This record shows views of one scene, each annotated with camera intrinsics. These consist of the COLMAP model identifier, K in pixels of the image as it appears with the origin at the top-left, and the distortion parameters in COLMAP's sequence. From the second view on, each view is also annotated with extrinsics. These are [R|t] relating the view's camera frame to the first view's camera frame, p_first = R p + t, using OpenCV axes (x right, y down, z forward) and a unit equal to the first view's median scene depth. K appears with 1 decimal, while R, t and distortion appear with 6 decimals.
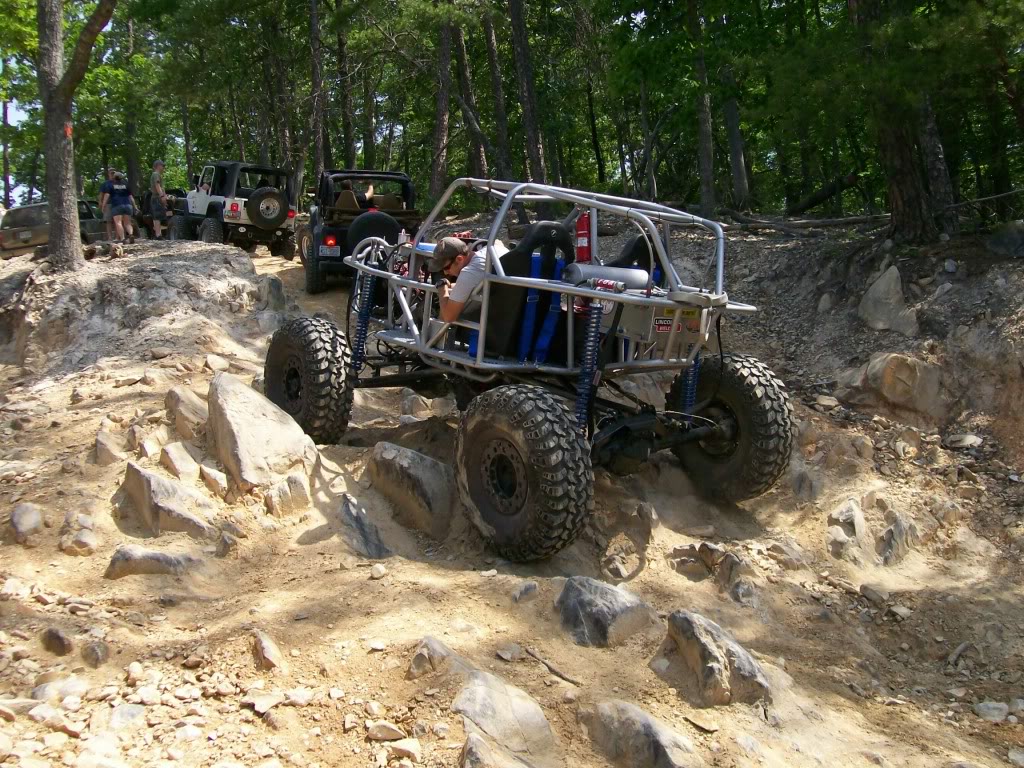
lens RADIAL K [[1125.7, 0, 512.0], [0, 1125.7, 384.0], [0, 0, 1]] dist [-0.196775, 0.185523]
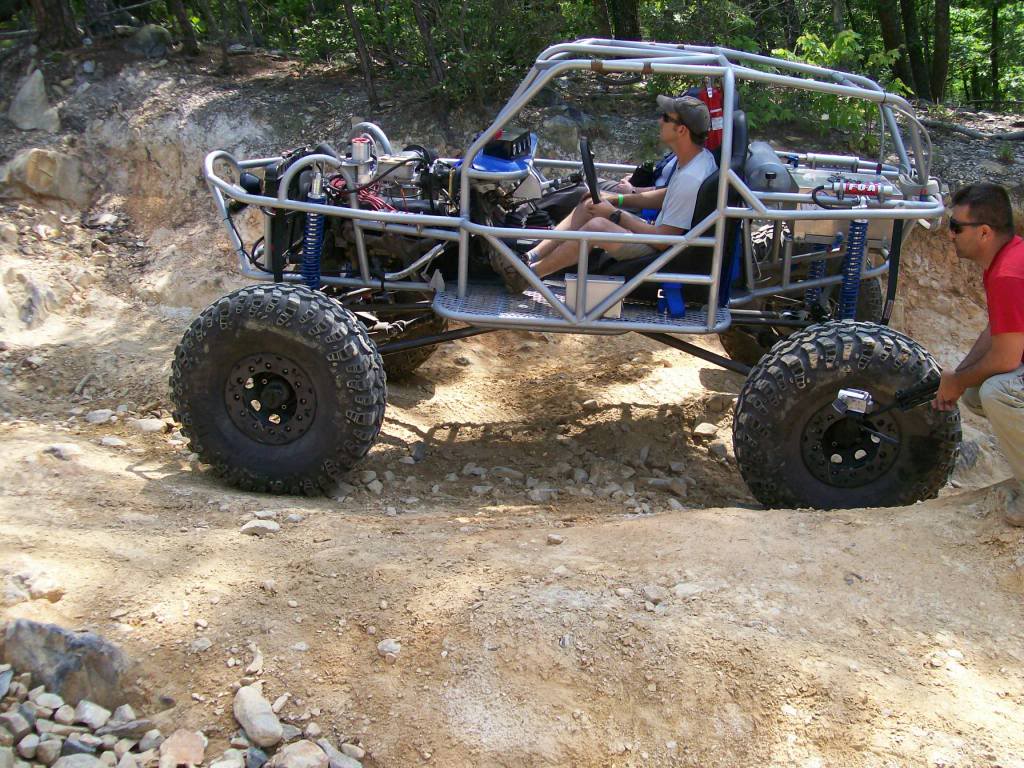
lens RADIAL K [[1125.7, 0, 512.0], [0, 1125.7, 384.0], [0, 0, 1]] dist [-0.196775, 0.185523]
pose [[0.788085, -0.167986, 0.592202, 0.049610], [0.072803, 0.980727, 0.181312, 0.046296], [-0.611246, -0.099775, 0.785126, -0.176624]]
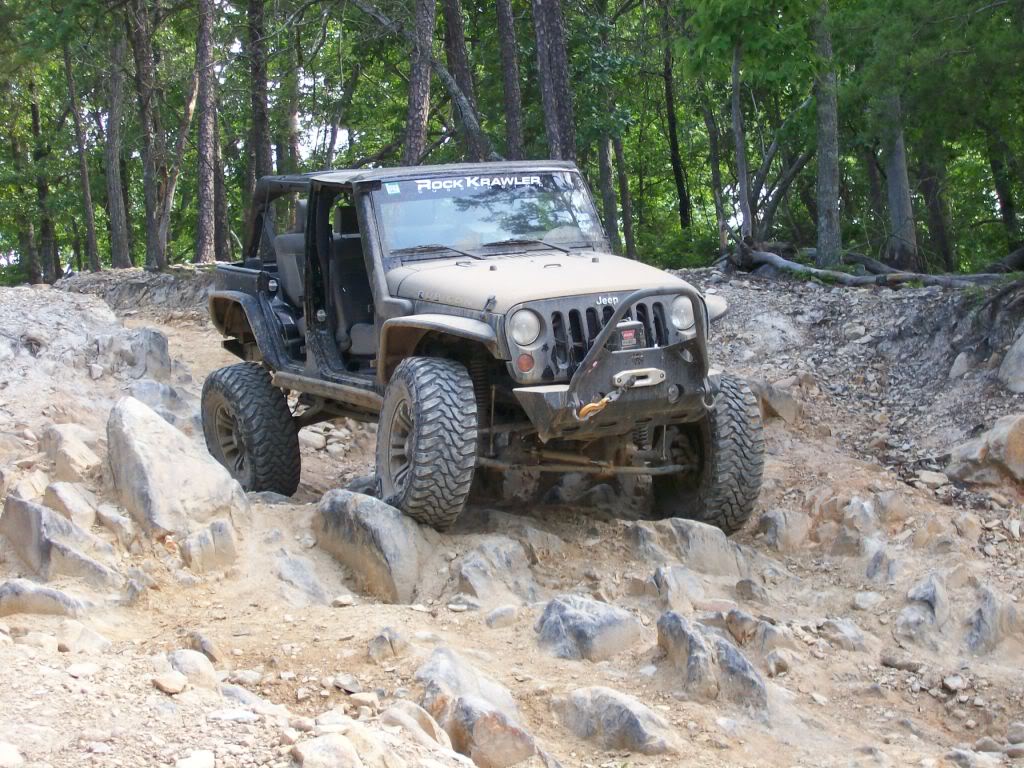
lens RADIAL K [[2084.7, 0, 512.0], [0, 2084.7, 384.0], [0, 0, 1]] dist [-0.069823, -0.127659]
pose [[0.999535, 0.027892, -0.012350, 0.024306], [-0.029094, 0.993372, -0.111199, 0.131490], [0.009167, 0.111506, 0.993721, -0.429419]]
